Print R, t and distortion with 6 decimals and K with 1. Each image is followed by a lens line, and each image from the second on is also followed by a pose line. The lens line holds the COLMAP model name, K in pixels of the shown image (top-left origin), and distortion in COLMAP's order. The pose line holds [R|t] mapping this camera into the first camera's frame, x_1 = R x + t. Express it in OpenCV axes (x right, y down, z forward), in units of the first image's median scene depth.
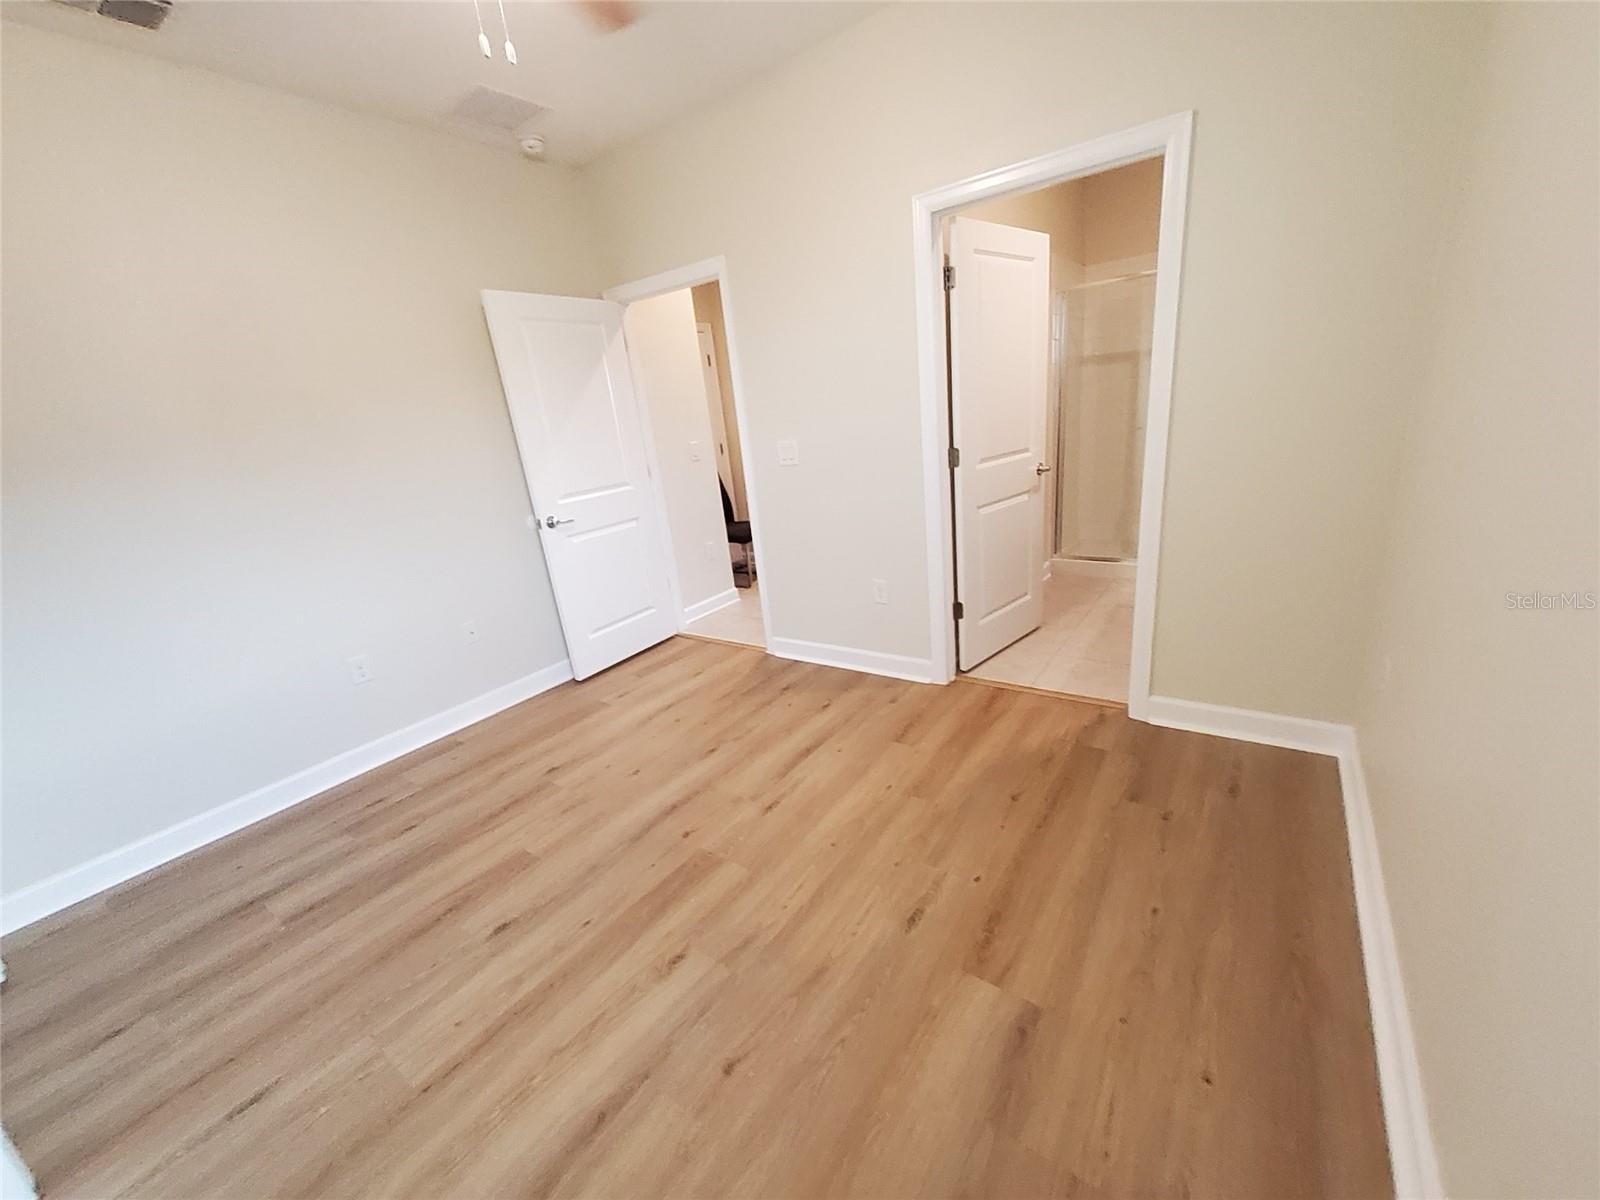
lens RADIAL K [[634.1, 0, 801.2], [0, 634.1, 618.2], [0, 0, 1]] dist [0.001049, -0.000016]
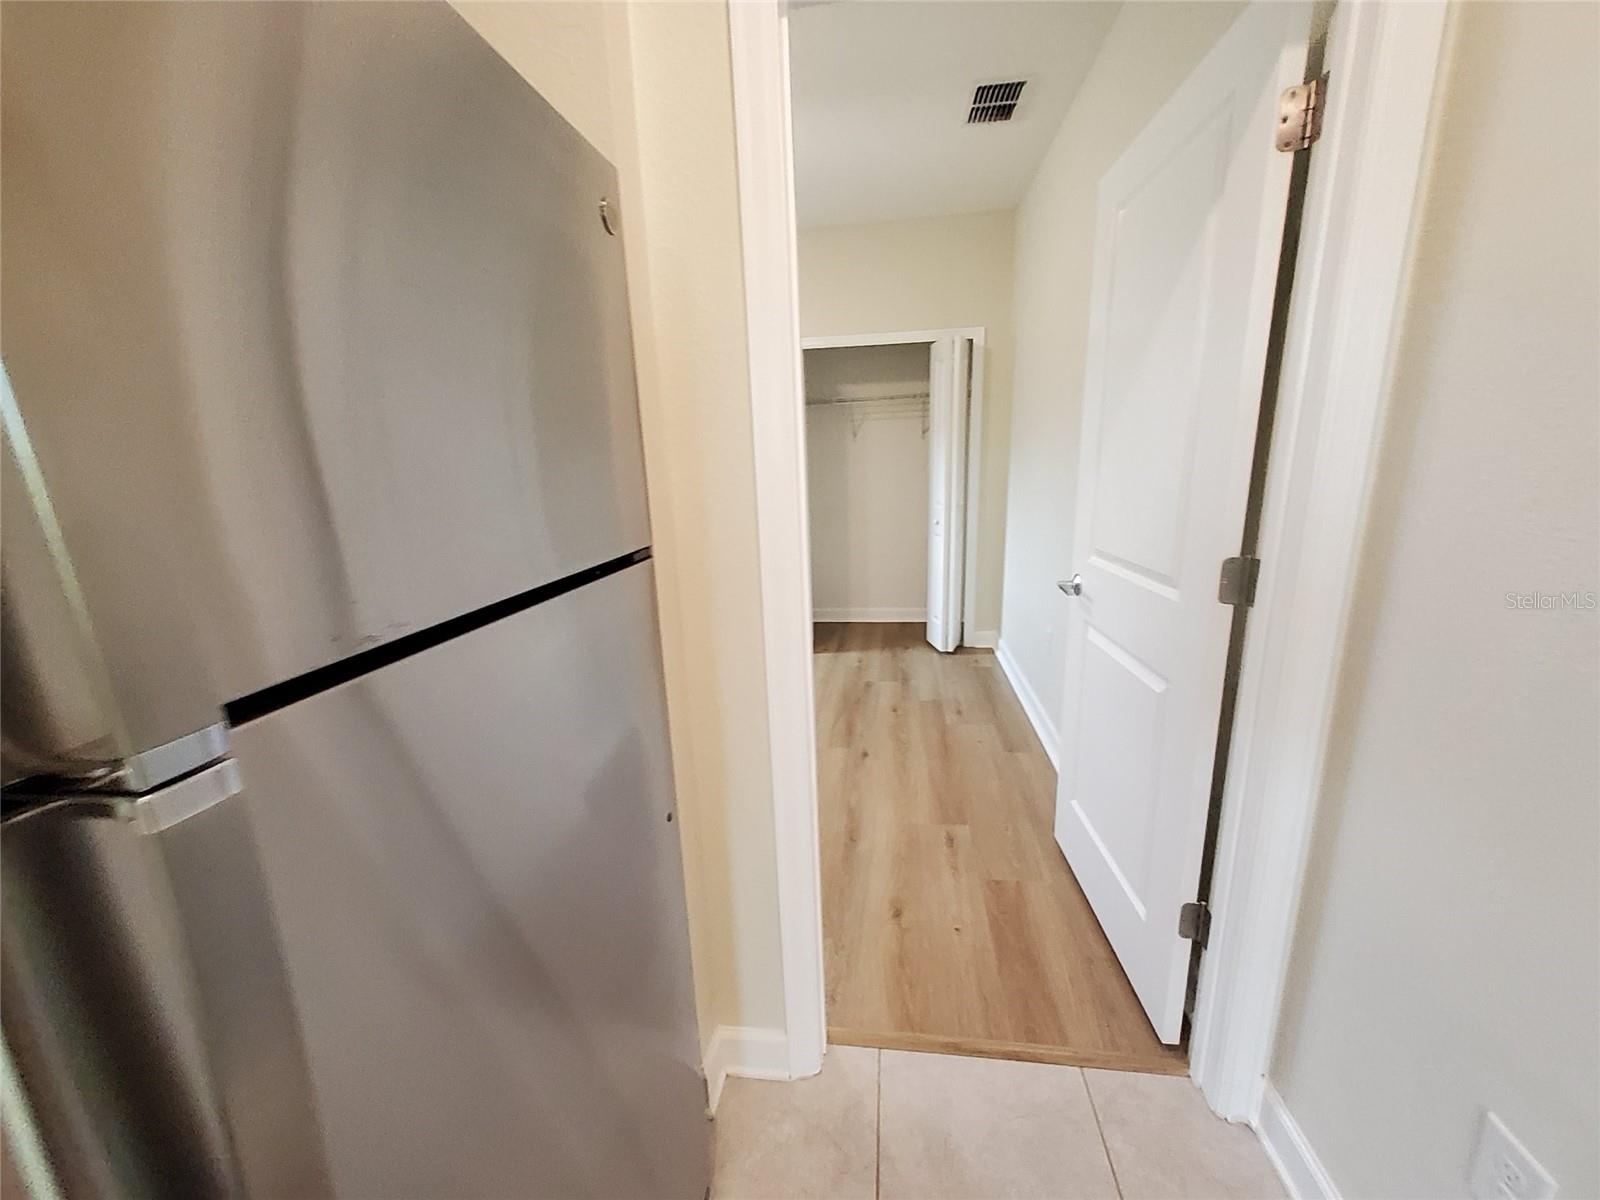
lens RADIAL K [[608.0, 0, 805.5], [0, 608.0, 609.3], [0, 0, 1]] dist [0.001356, 0.000097]
pose [[-0.866524, 0.247314, -0.433558, 0.090355], [-0.028657, 0.842534, 0.537880, -0.582612], [0.498313, 0.478511, -0.722988, 1.769987]]
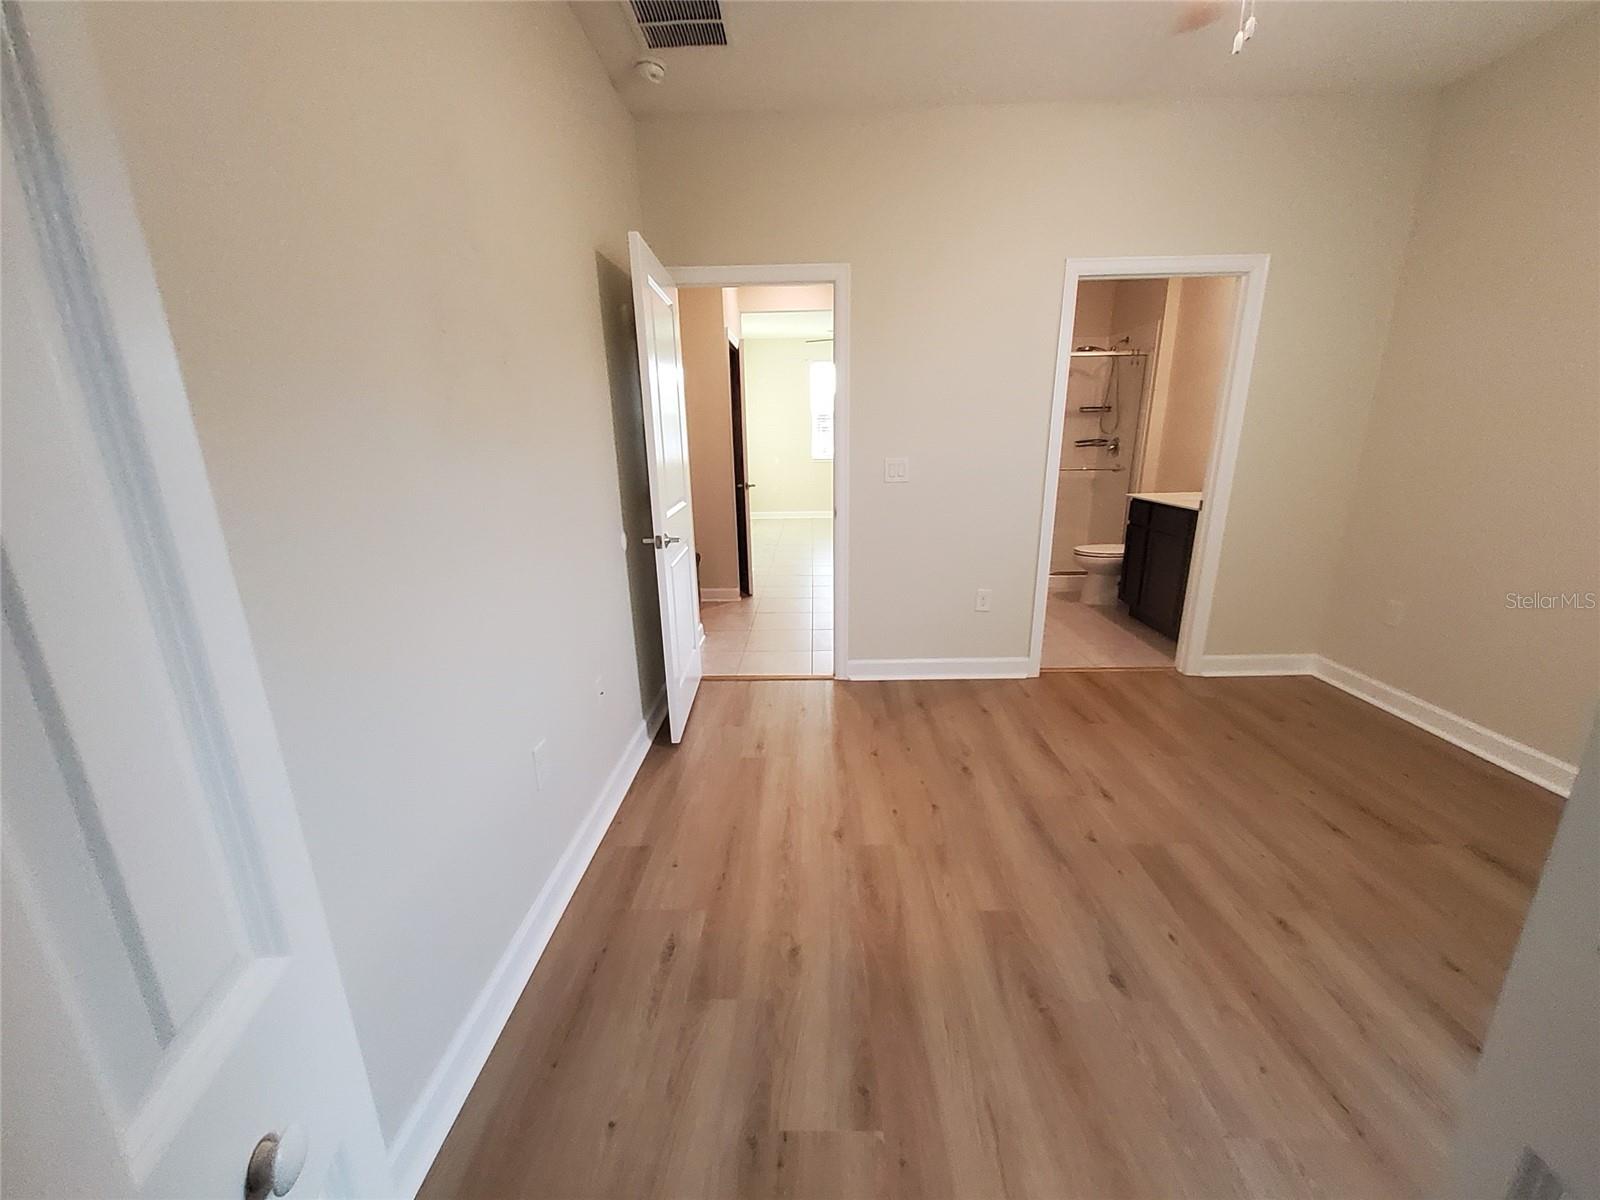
lens RADIAL K [[637.1, 0, 797.5], [0, 637.1, 614.1], [0, 0, 1]] dist [0.001448, 0.000120]
pose [[0.813538, -0.069875, 0.577298, -0.993079], [0.114398, 0.992586, -0.041072, -0.013125], [-0.570148, 0.099456, 0.815500, 0.380853]]
